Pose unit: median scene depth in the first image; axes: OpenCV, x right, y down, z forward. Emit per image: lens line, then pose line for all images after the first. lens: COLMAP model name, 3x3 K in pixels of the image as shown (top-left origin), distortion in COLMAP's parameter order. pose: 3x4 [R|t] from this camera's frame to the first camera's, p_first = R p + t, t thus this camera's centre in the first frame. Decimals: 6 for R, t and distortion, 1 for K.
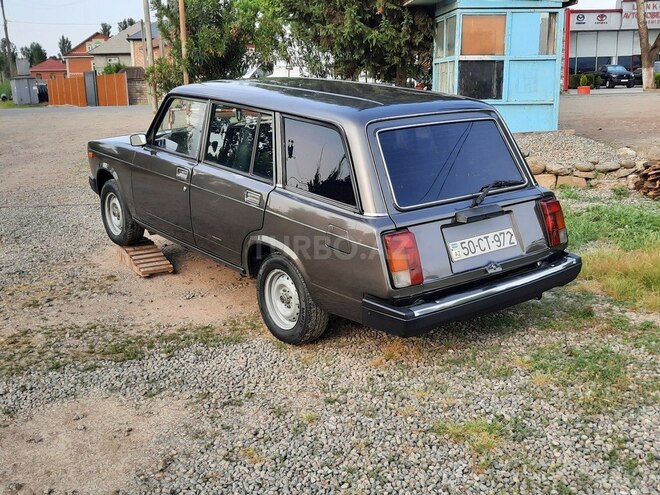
lens RADIAL K [[745.9, 0, 323.1], [0, 745.9, 244.7], [0, 0, 1]] dist [0.071845, -0.125396]
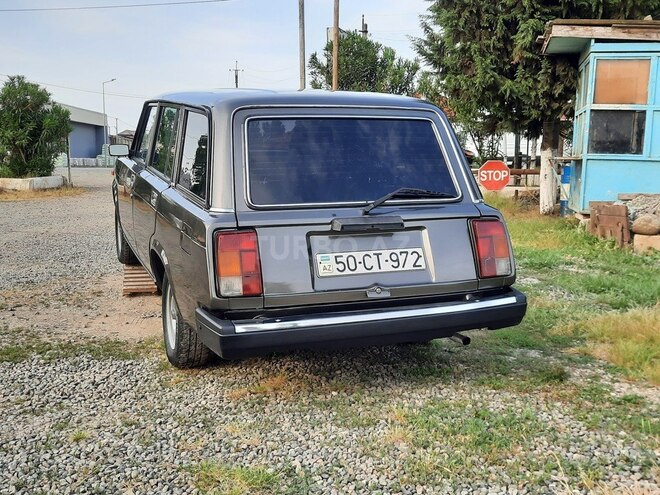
lens RADIAL K [[745.9, 0, 323.1], [0, 745.9, 244.7], [0, 0, 1]] dist [0.071845, -0.125396]
pose [[0.955299, 0.067197, -0.287903, 0.342139], [-0.095738, 0.991666, -0.086217, 0.047951], [0.279710, 0.109926, 0.953771, 0.185953]]
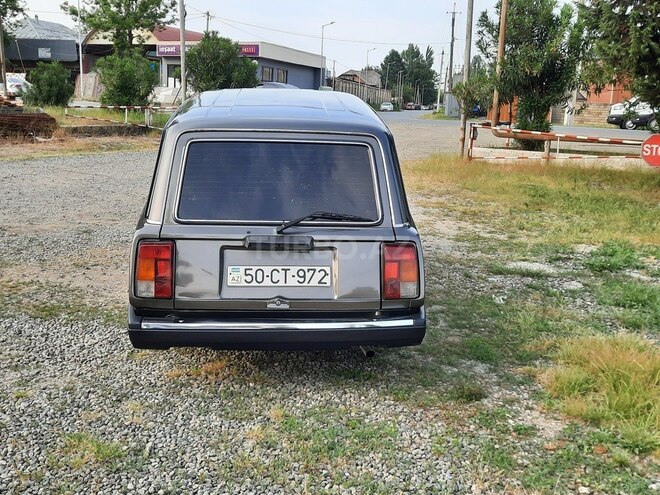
lens RADIAL K [[745.9, 0, 323.1], [0, 745.9, 244.7], [0, 0, 1]] dist [0.071845, -0.125396]
pose [[0.826535, 0.169596, -0.536728, 0.640181], [-0.182153, 0.982811, 0.030042, -0.065278], [0.532597, 0.072936, 0.843220, 0.225562]]
